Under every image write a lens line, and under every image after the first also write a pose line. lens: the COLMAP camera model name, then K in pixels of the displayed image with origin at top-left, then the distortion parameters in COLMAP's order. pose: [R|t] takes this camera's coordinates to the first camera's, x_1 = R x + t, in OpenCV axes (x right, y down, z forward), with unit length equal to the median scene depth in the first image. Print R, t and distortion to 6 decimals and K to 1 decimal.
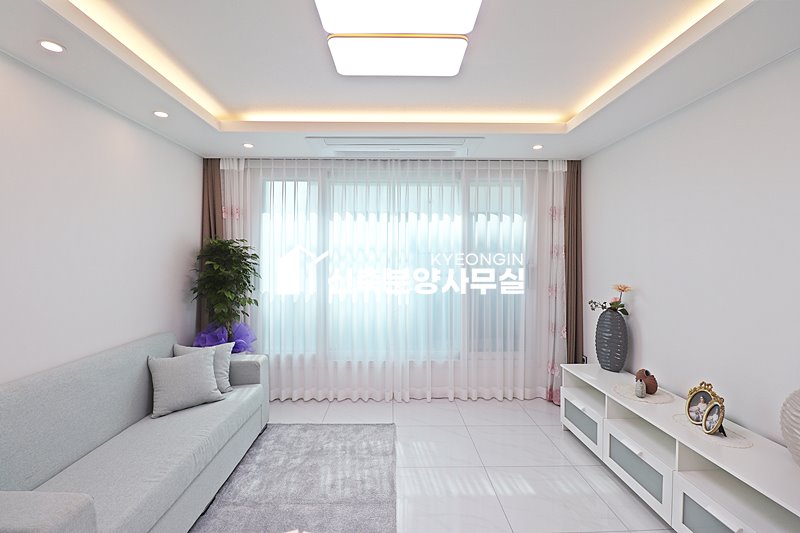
lens RADIAL K [[373.7, 0, 397.8], [0, 373.7, 256.8], [0, 0, 1]] dist [-0.000510, -0.001253]
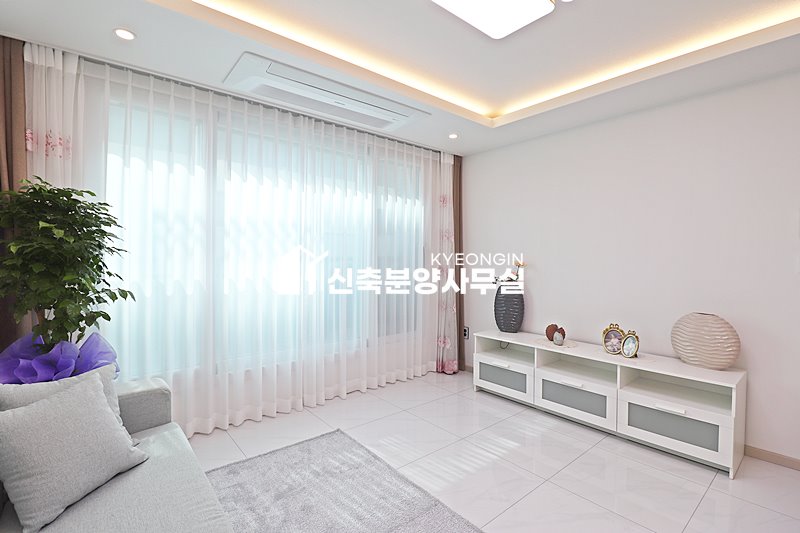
lens RADIAL K [[373.7, 0, 397.8], [0, 373.7, 256.8], [0, 0, 1]] dist [-0.000510, -0.001253]
pose [[0.783744, 0.004309, 0.621069, -0.381753], [-0.002868, 0.999990, -0.003319, 0.054346], [-0.621077, 0.000820, 0.783749, 0.230351]]
